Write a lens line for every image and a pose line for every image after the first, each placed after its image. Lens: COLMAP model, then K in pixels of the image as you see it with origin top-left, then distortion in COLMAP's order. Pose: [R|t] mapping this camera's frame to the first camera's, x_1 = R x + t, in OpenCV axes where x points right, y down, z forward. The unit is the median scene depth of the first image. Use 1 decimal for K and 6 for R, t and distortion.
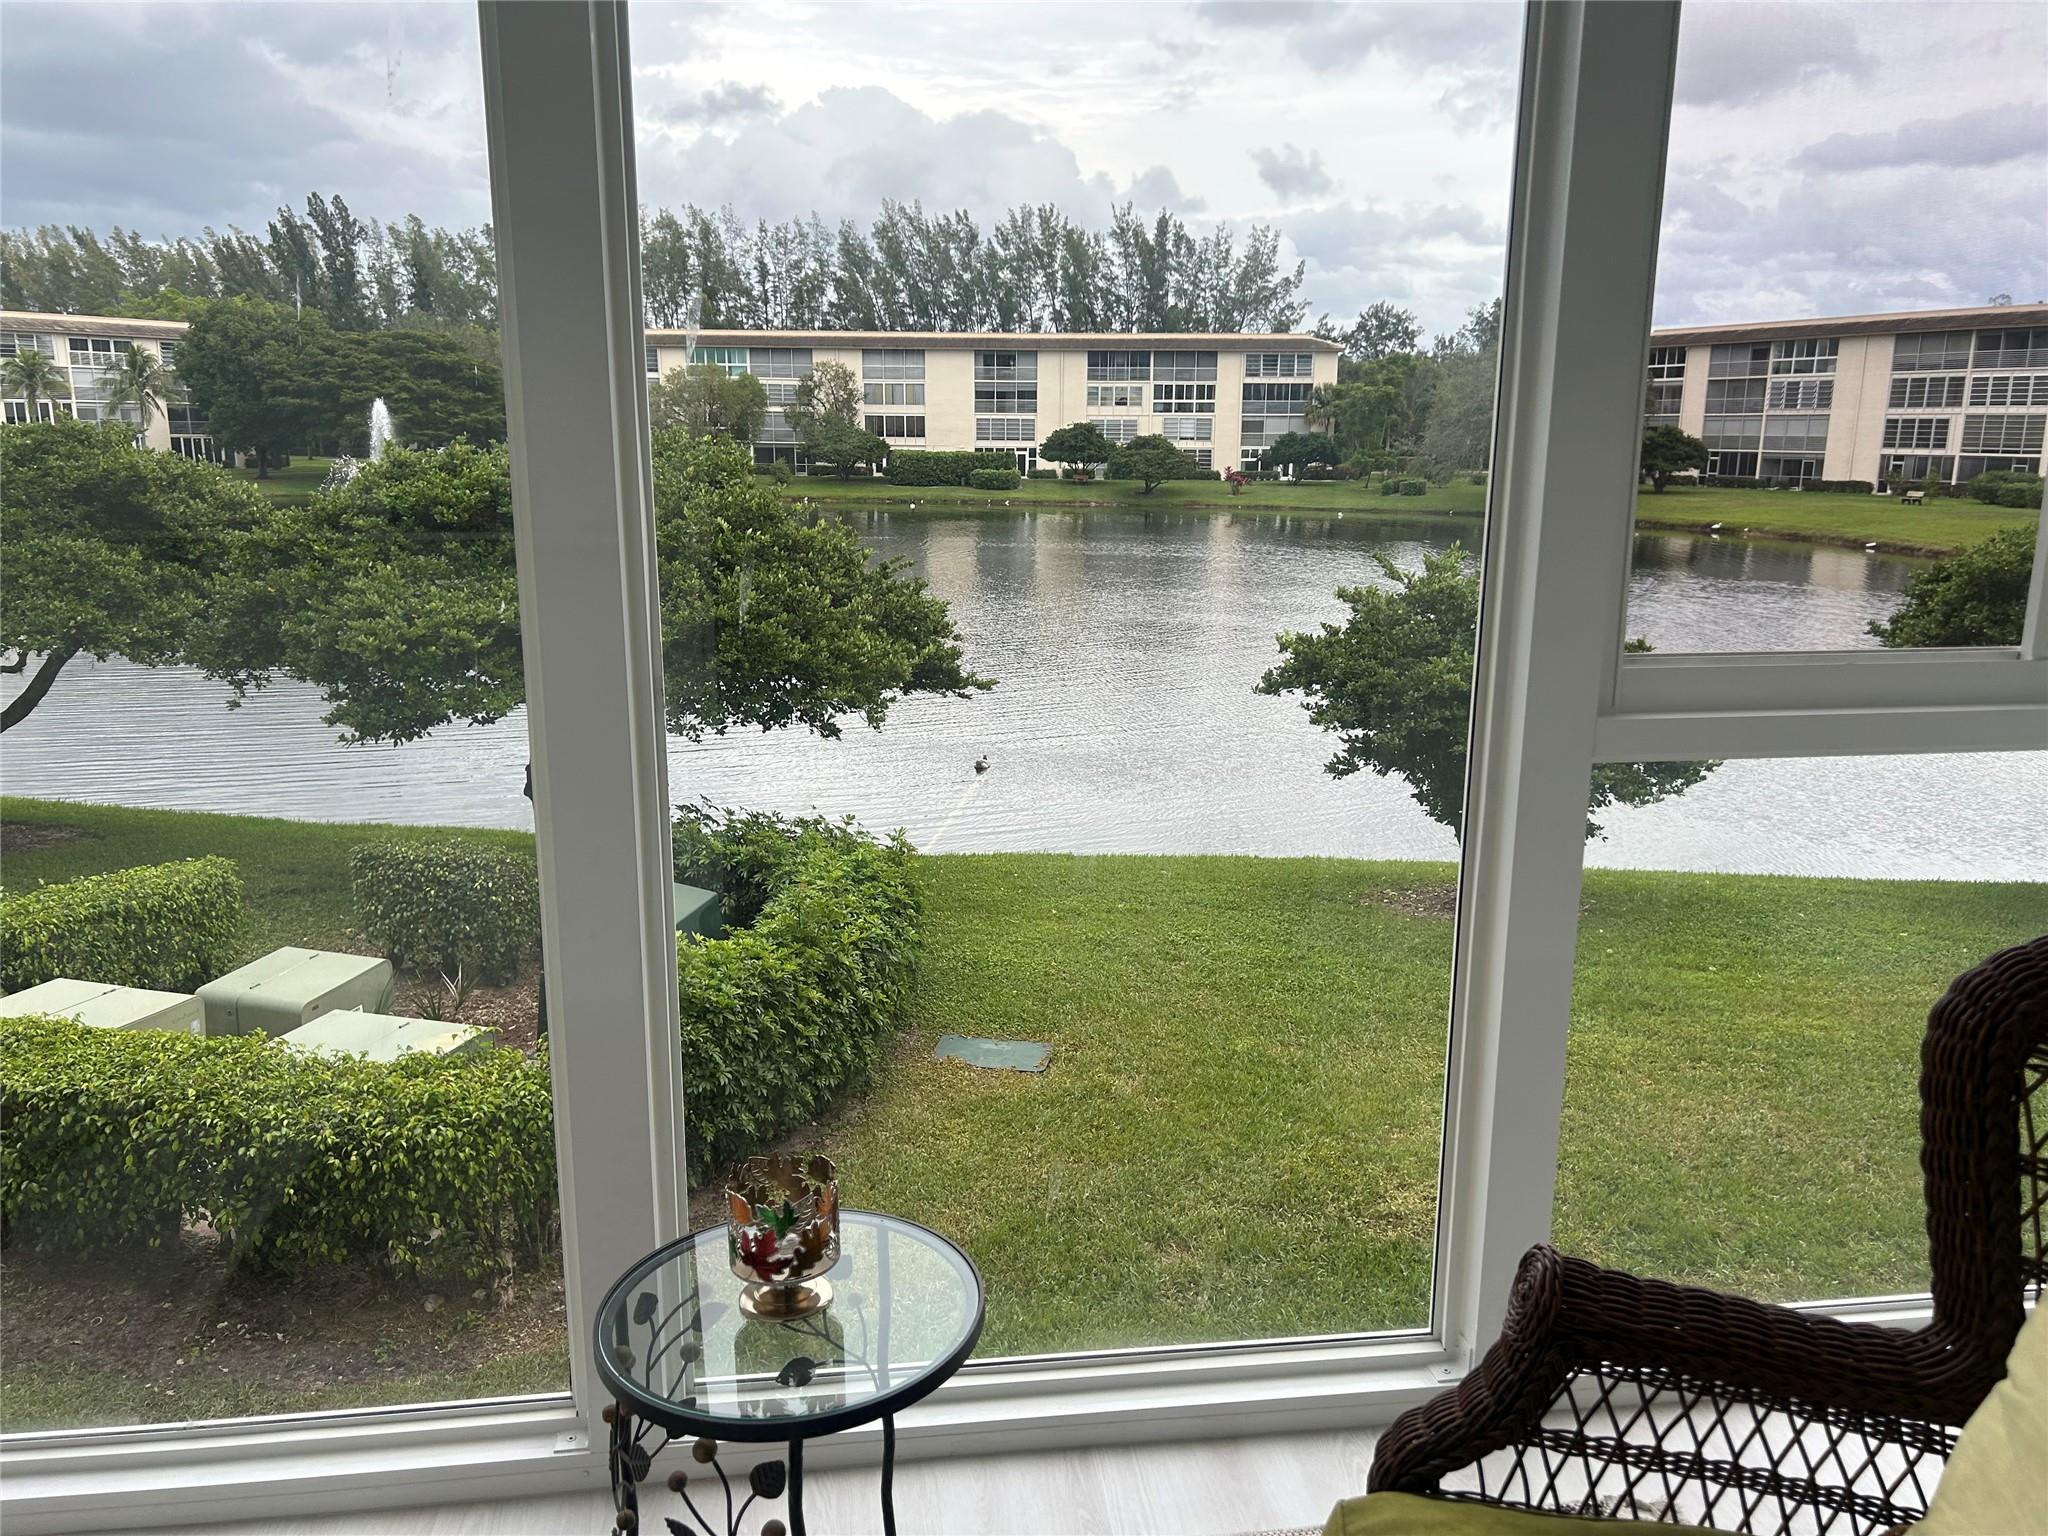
lens RADIAL K [[1561.9, 0, 1024.0], [0, 1561.9, 768.0], [0, 0, 1]] dist [-0.051866, -0.000265]
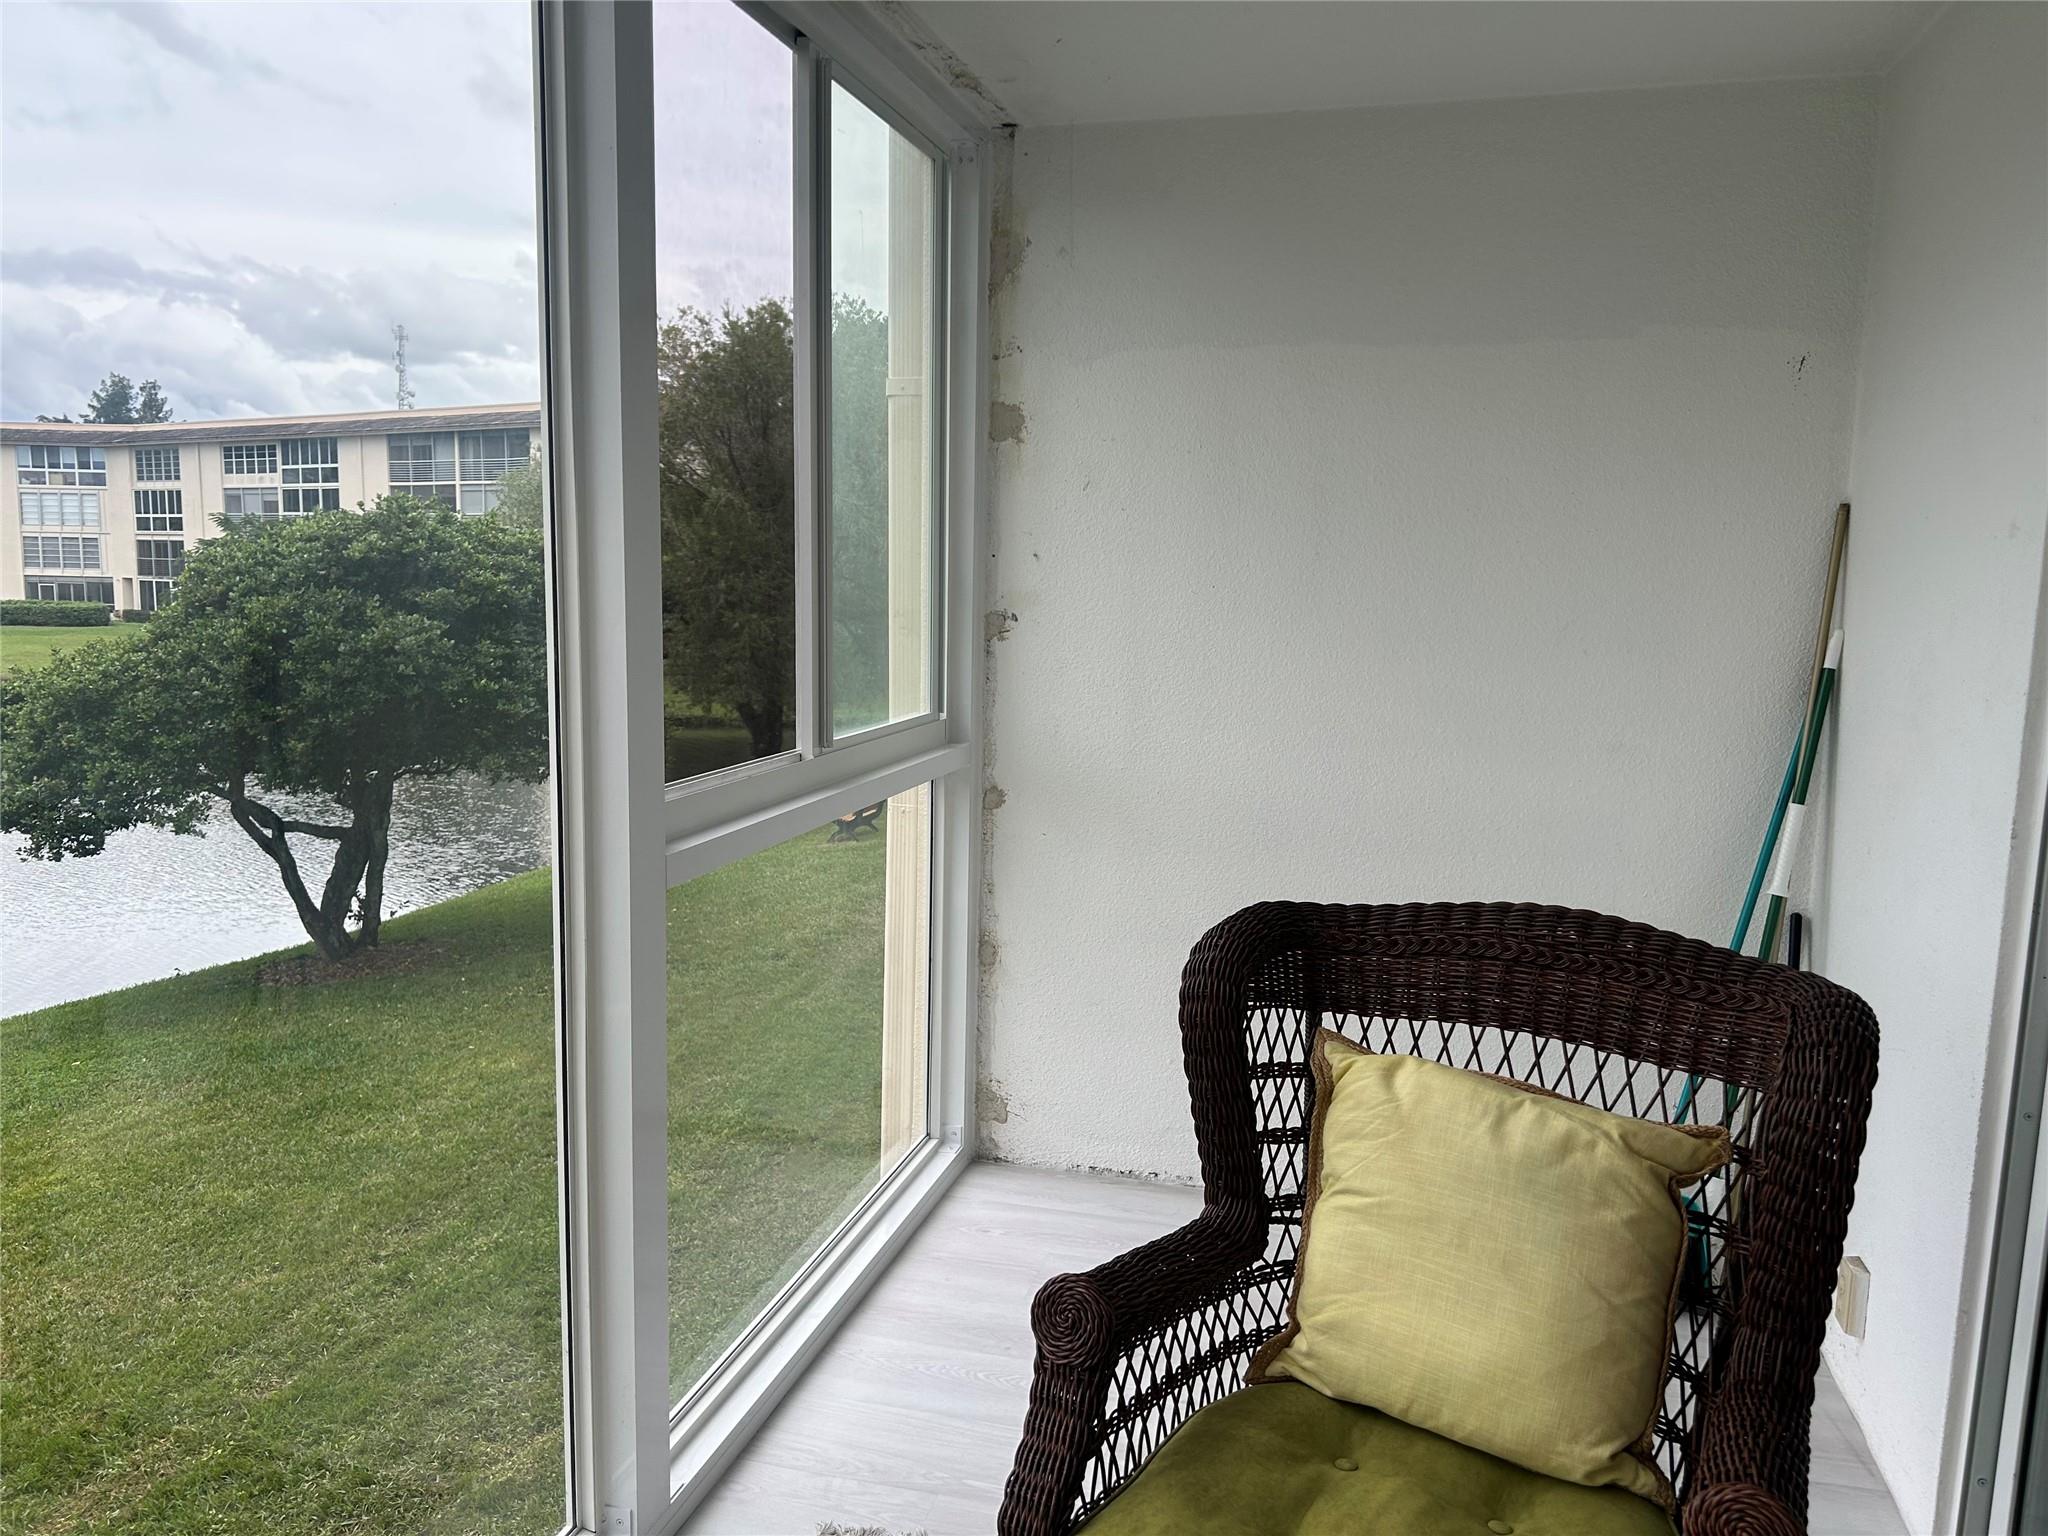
lens RADIAL K [[1517.5, 0, 1024.0], [0, 1517.5, 768.0], [0, 0, 1]] dist [0.001673, 0.001658]
pose [[0.390586, -0.121794, 0.912474, -0.091804], [0.191654, 0.980249, 0.048803, -0.015028], [-0.900395, 0.155817, 0.406213, 0.074591]]
